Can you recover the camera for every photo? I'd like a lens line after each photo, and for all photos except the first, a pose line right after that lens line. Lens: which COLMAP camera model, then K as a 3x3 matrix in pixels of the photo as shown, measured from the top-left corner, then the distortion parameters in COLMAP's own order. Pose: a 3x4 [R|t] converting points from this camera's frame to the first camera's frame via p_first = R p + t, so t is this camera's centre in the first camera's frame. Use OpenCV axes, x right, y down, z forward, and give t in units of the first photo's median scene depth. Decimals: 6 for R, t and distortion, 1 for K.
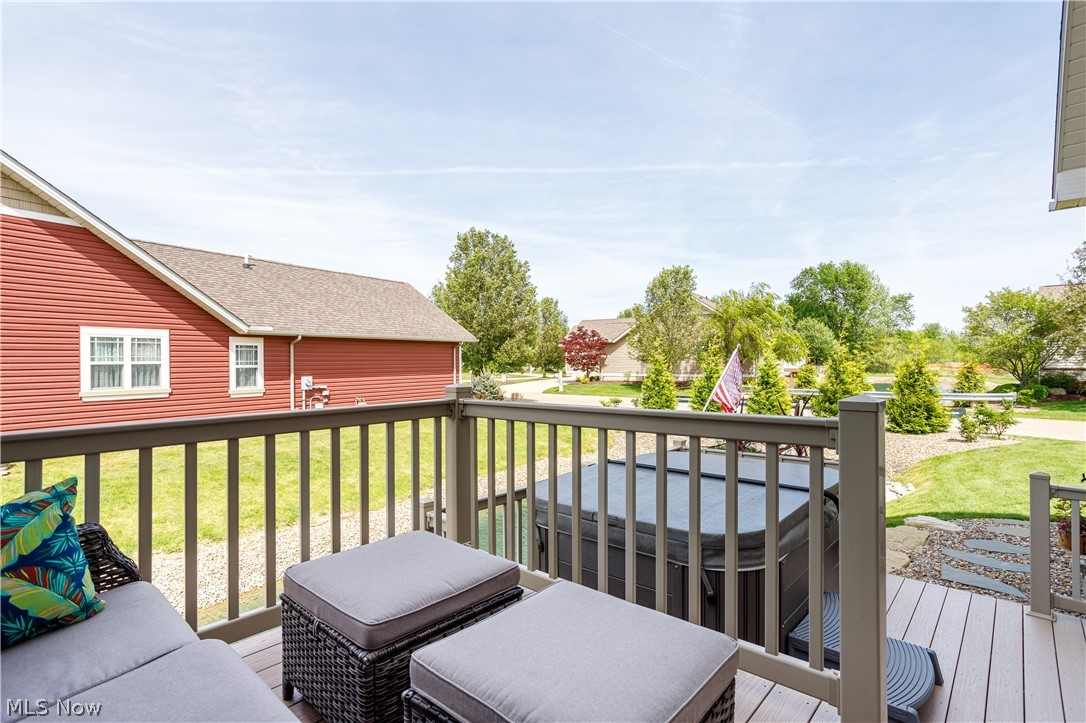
lens RADIAL K [[526.7, 0, 548.4], [0, 526.7, 361.4], [0, 0, 1]] dist [-0.034967, 0.018197]
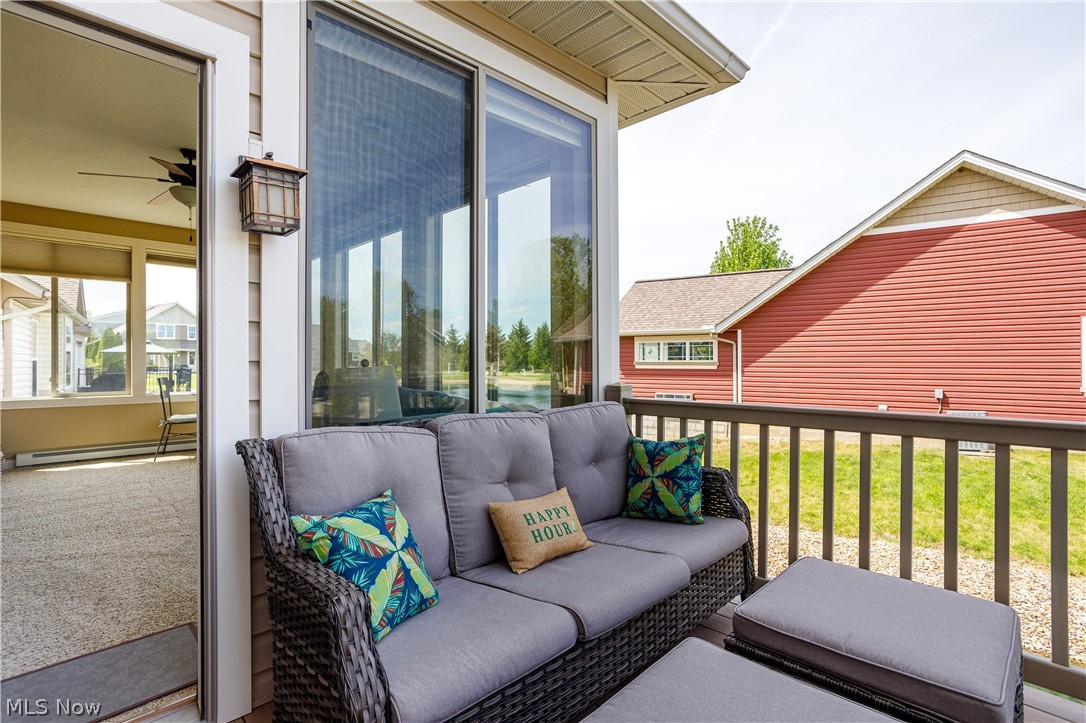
lens RADIAL K [[526.7, 0, 546.3], [0, 526.7, 358.3], [0, 0, 1]] dist [-0.034967, 0.018197]
pose [[-0.059144, 0.007647, -0.998220, 0.090518], [0.002408, 0.999969, 0.007518, -0.001691], [0.998247, -0.001959, -0.059161, 0.086111]]
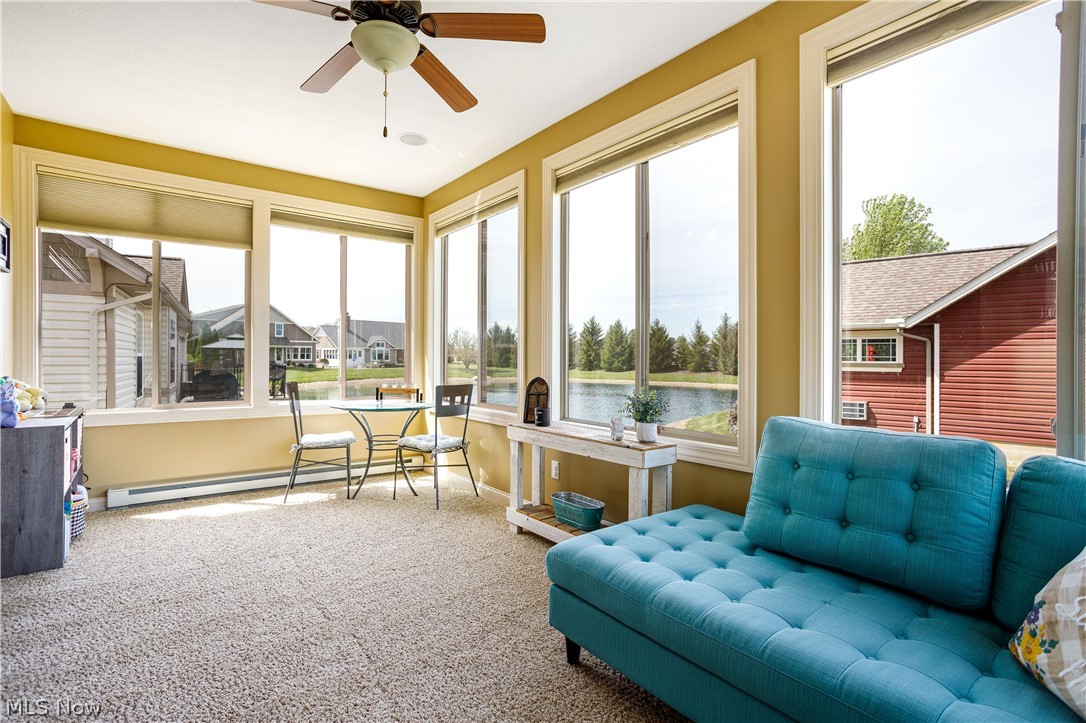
lens RADIAL K [[526.7, 0, 549.1], [0, 526.7, 359.5], [0, 0, 1]] dist [-0.034967, 0.018197]
pose [[-0.175561, 0.012510, -0.984389, -0.073528], [-0.003612, 0.999904, 0.013351, -0.001517], [0.984462, 0.005900, -0.175499, -0.085765]]
